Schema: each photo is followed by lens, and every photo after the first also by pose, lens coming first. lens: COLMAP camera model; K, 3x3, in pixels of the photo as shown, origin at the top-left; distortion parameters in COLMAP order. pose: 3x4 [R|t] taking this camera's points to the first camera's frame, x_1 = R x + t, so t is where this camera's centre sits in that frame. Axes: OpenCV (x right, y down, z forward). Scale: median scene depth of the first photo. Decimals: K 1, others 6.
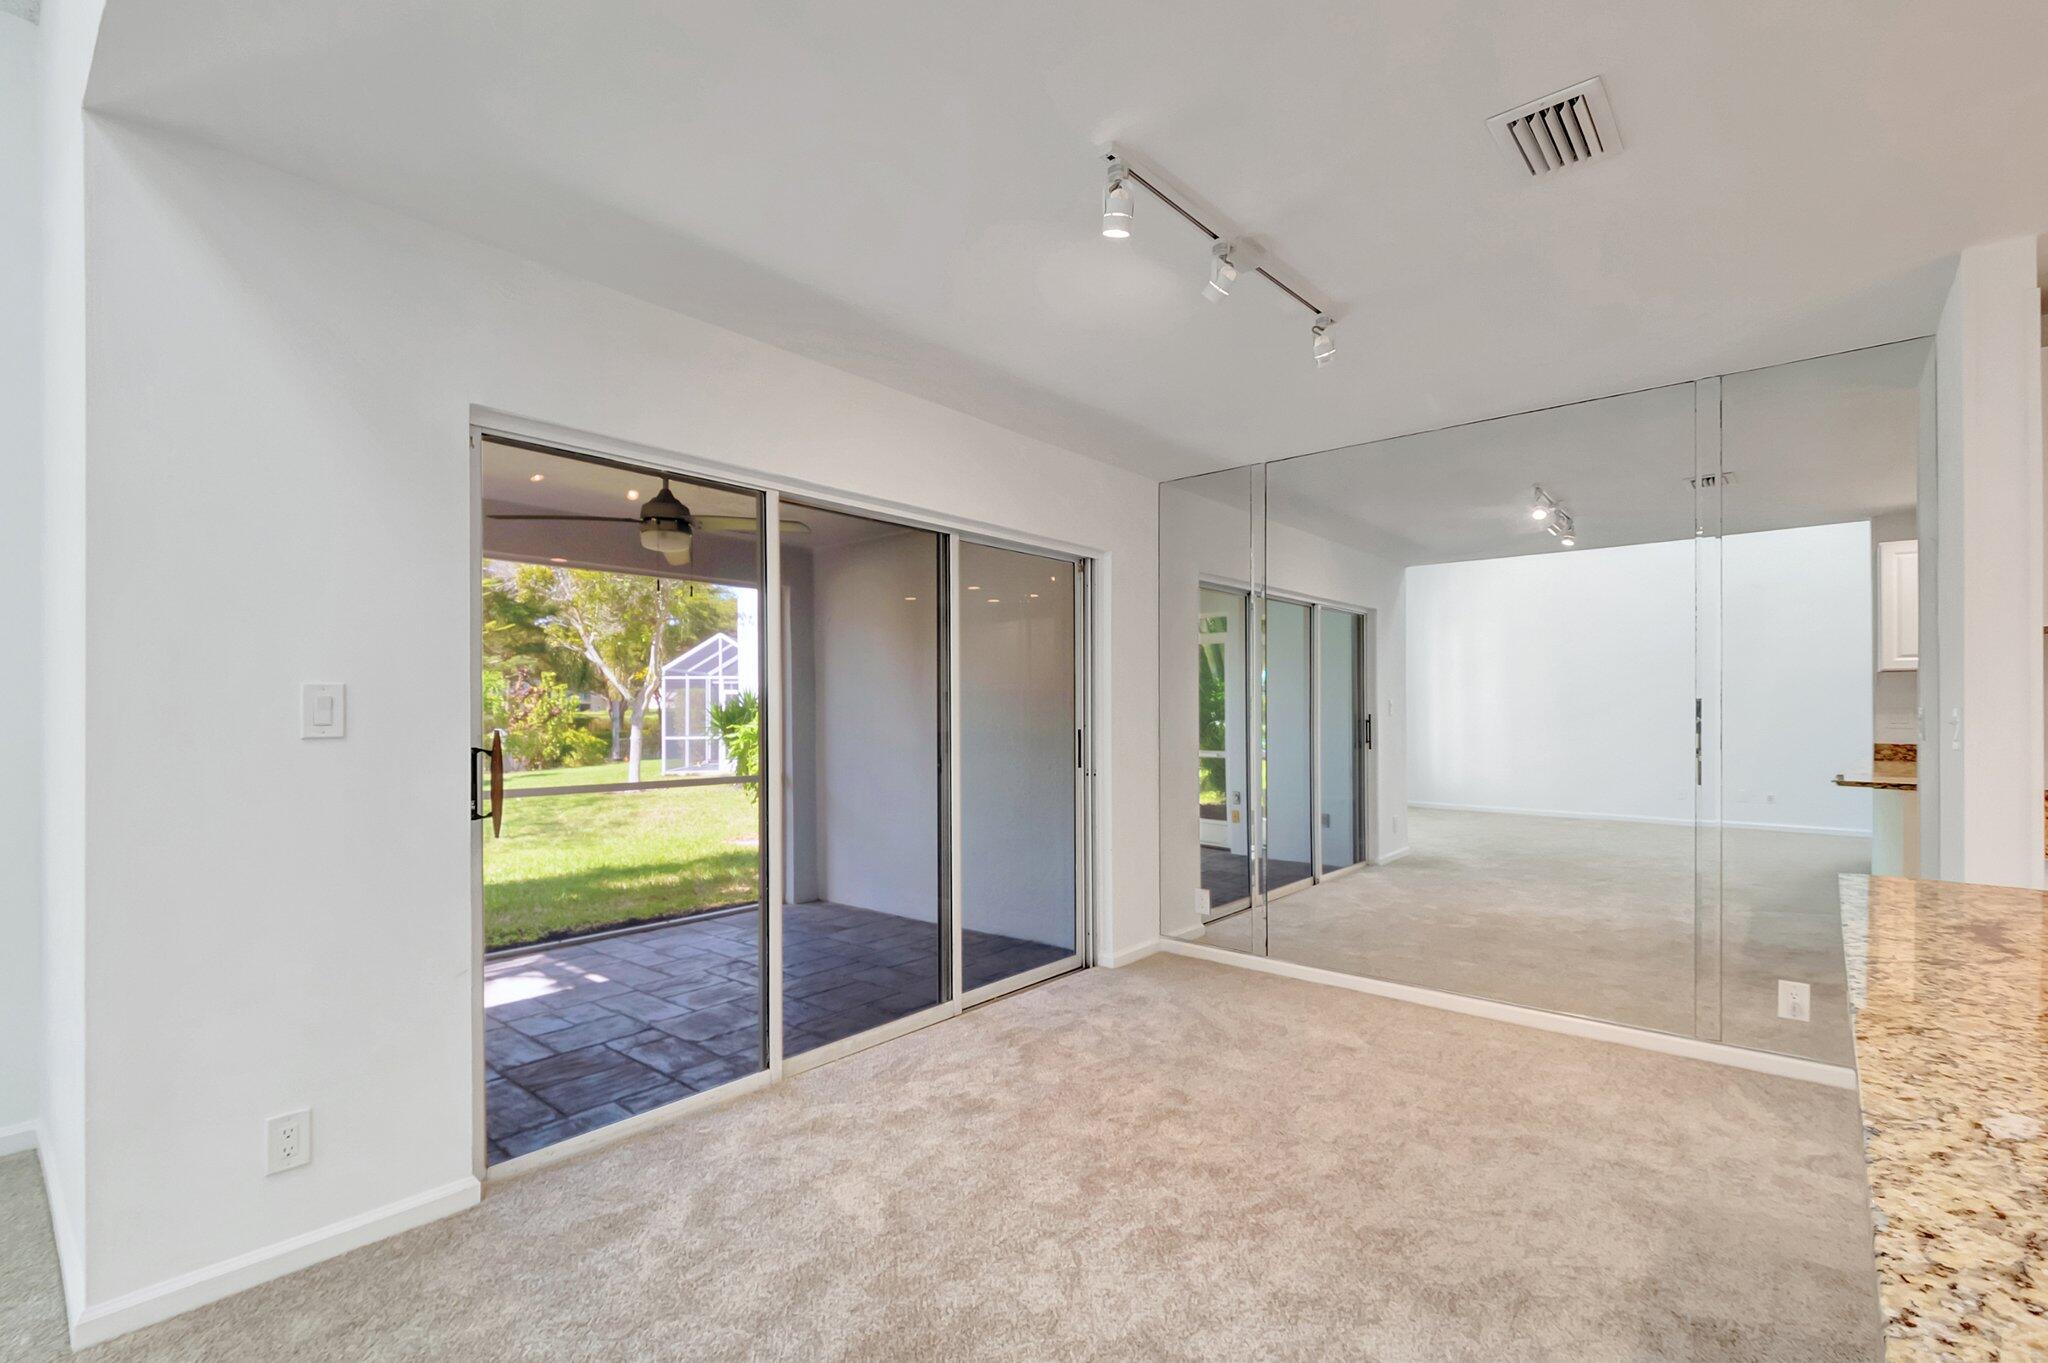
lens RADIAL K [[907.8, 0, 1034.0], [0, 907.8, 692.3], [0, 0, 1]] dist [0.003752, -0.005694]
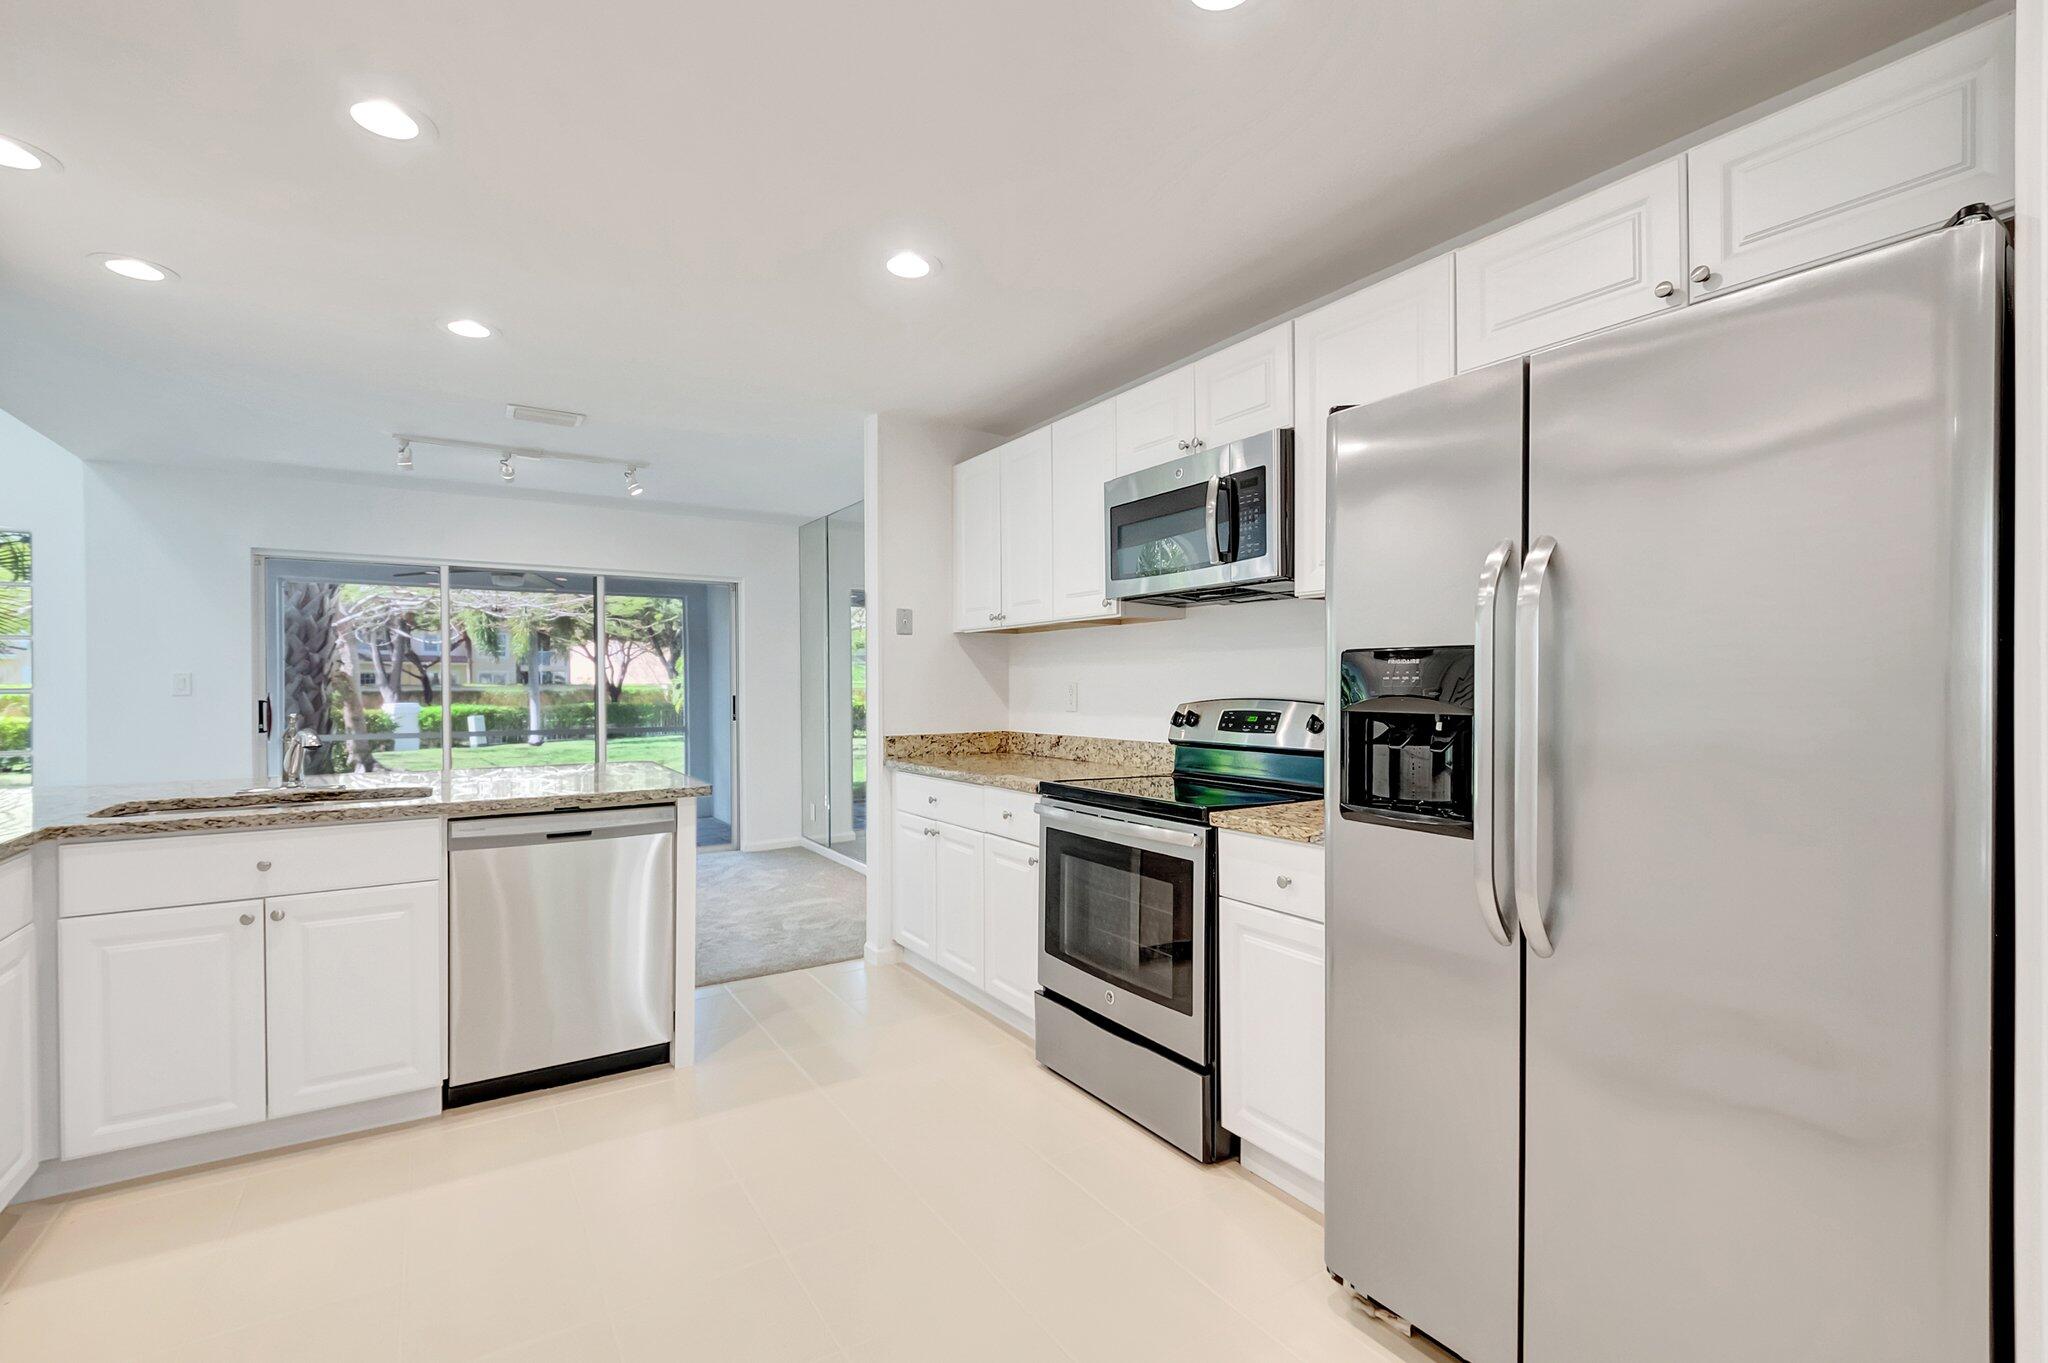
lens RADIAL K [[907.8, 0, 1033.7], [0, 907.8, 689.1], [0, 0, 1]] dist [0.003752, -0.005694]
pose [[0.960289, 0.001447, -0.279004, 0.368582], [0.006628, 0.999586, 0.027994, -0.003658], [0.278929, -0.028732, 0.959882, -0.124000]]
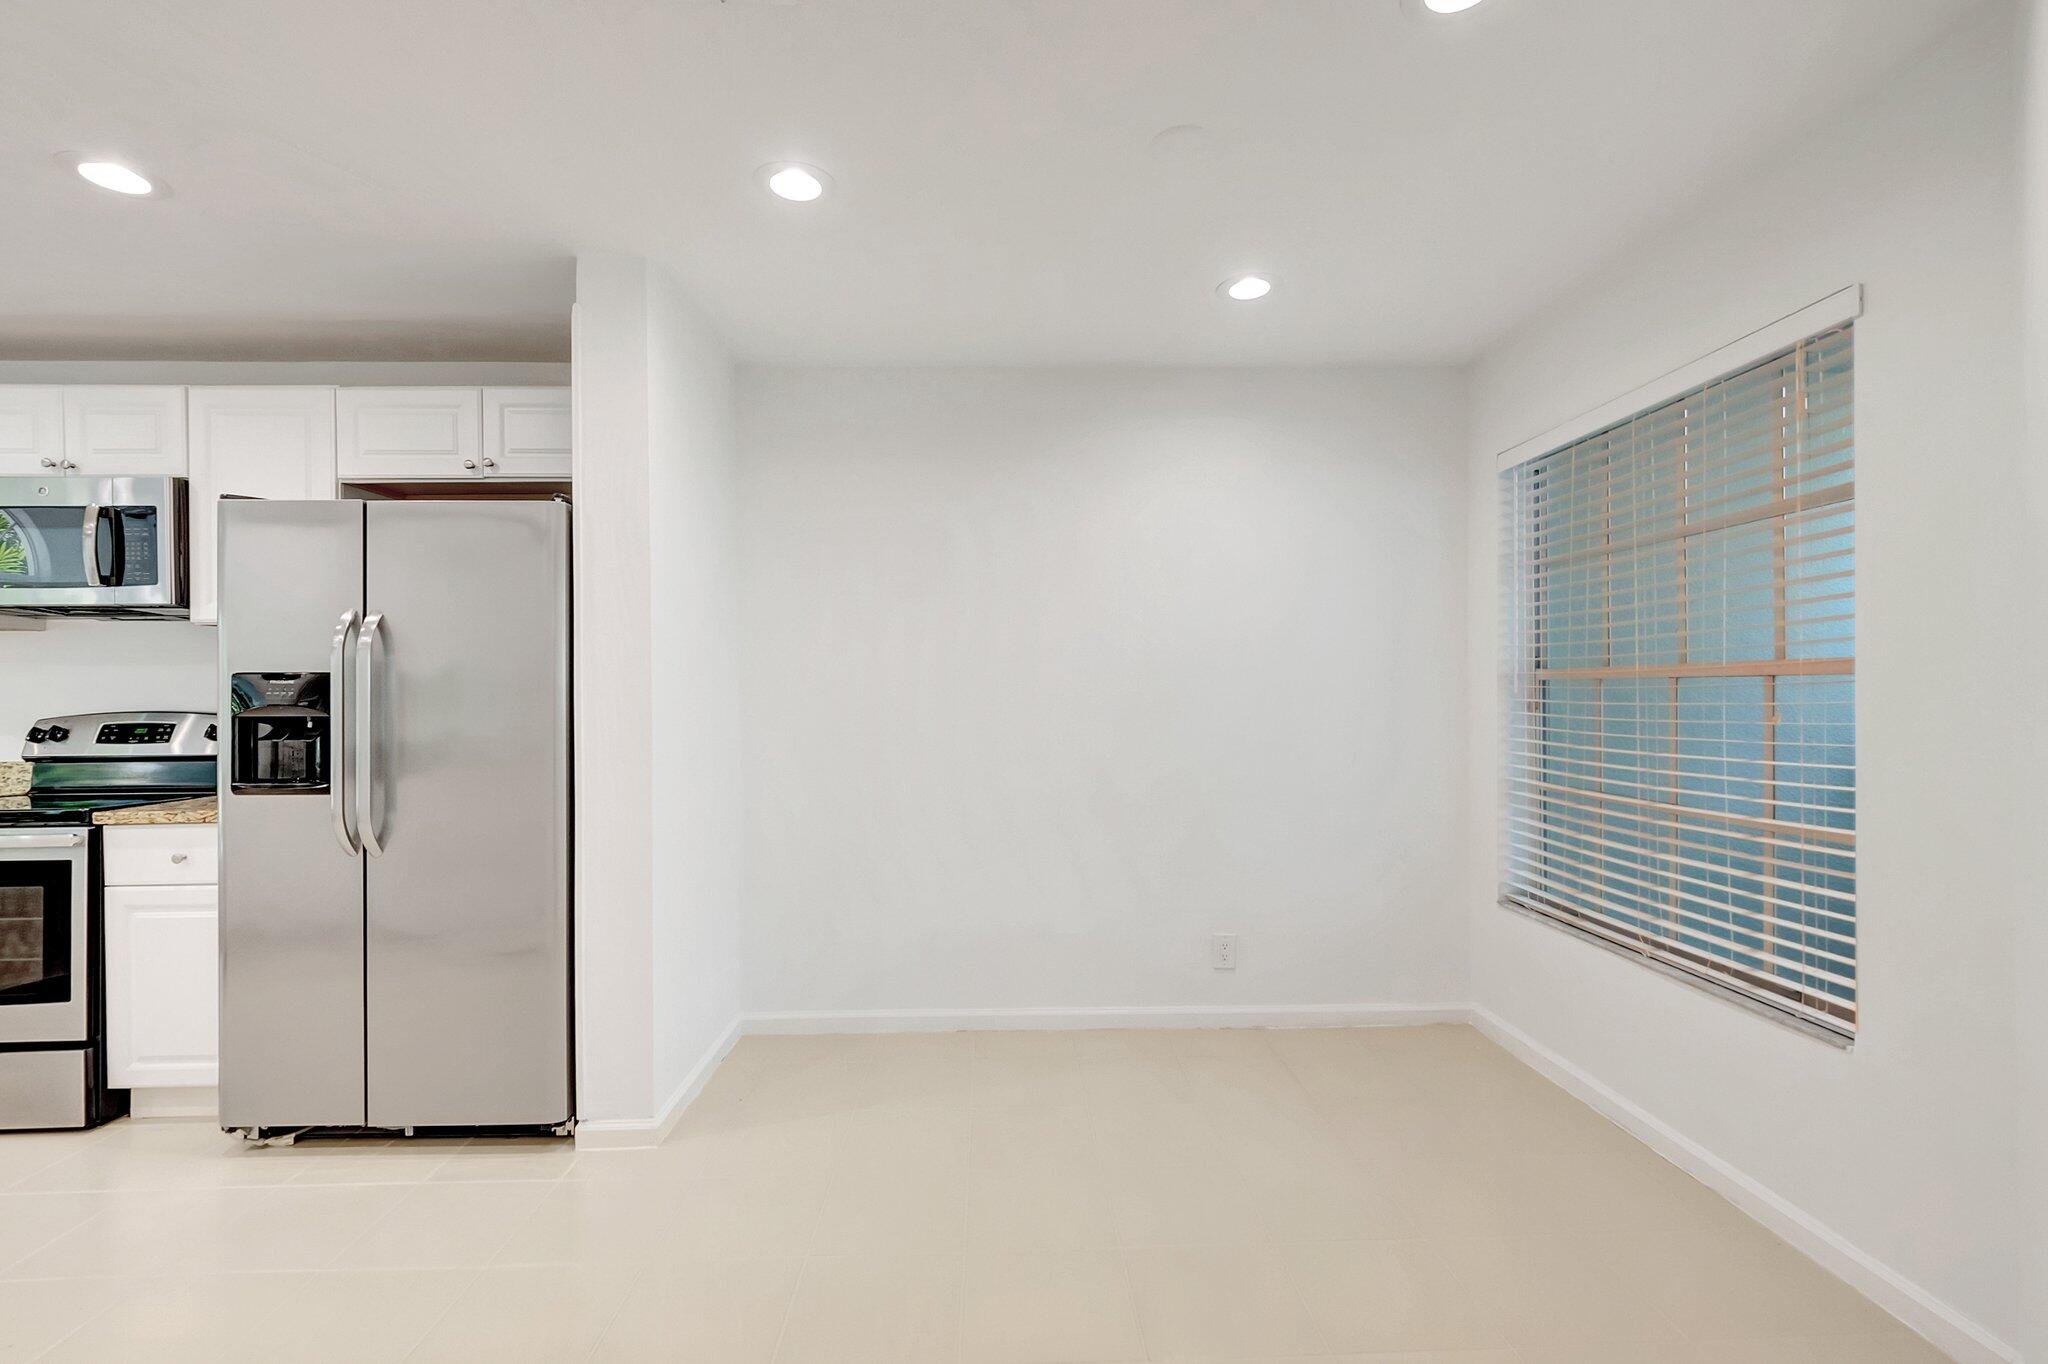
lens RADIAL K [[907.8, 0, 1032.5], [0, 907.8, 692.4], [0, 0, 1]] dist [0.003752, -0.005694]
pose [[0.743607, -0.003164, 0.668609, 0.373407], [-0.009509, 0.999838, 0.015308, -0.005827], [-0.668549, -0.017741, 0.743456, -0.240320]]
